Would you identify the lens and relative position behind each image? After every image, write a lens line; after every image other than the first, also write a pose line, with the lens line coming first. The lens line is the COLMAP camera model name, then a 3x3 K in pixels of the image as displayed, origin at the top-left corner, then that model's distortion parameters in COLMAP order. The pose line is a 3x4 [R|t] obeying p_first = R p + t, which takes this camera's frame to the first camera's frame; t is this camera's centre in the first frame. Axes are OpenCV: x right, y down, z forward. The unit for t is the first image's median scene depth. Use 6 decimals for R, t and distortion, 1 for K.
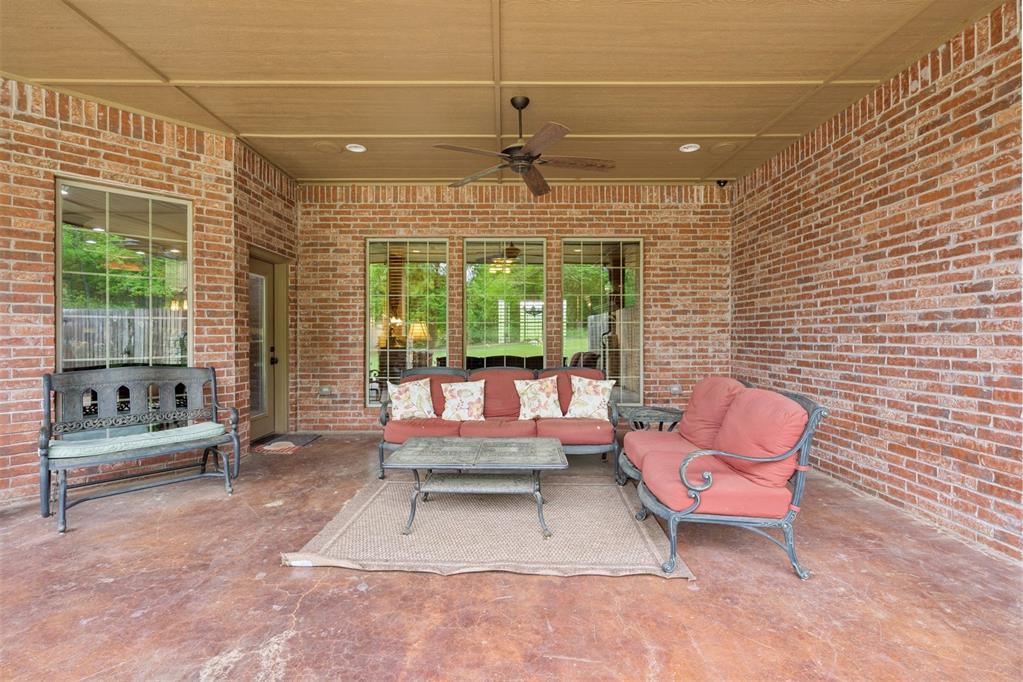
lens RADIAL K [[464.8, 0, 510.3], [0, 464.8, 340.0], [0, 0, 1]] dist [-0.001640, -0.000025]
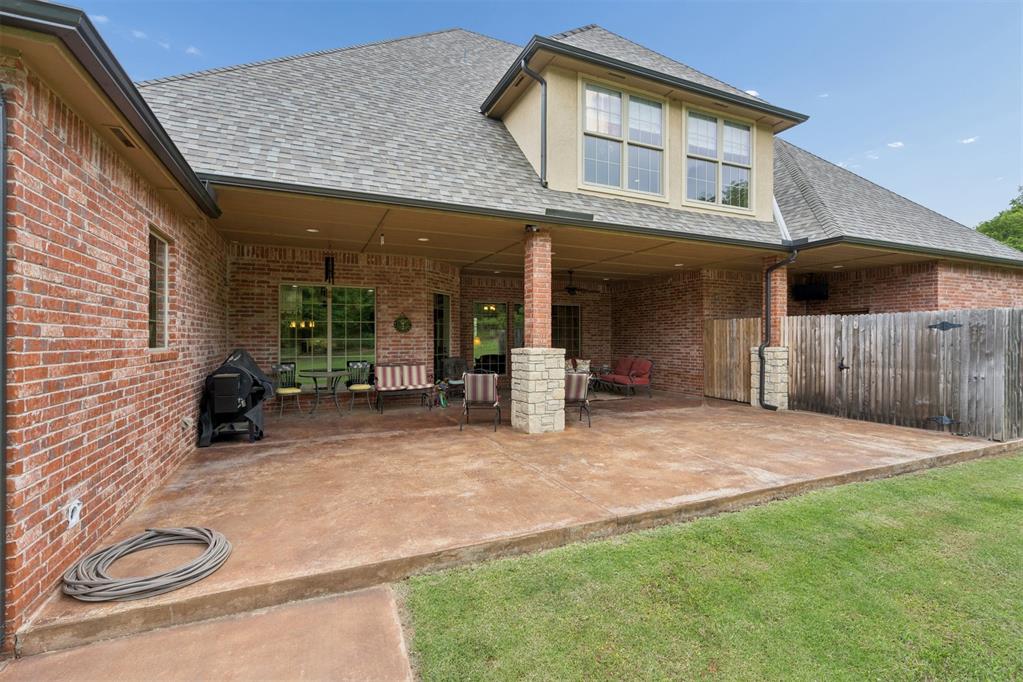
lens RADIAL K [[464.8, 0, 512.8], [0, 464.8, 341.8], [0, 0, 1]] dist [-0.001640, -0.000025]
pose [[0.918533, 0.002340, 0.395337, -1.237018], [-0.000851, 0.999992, -0.003943, -0.017042], [-0.395343, 0.003285, 0.918528, -1.362326]]
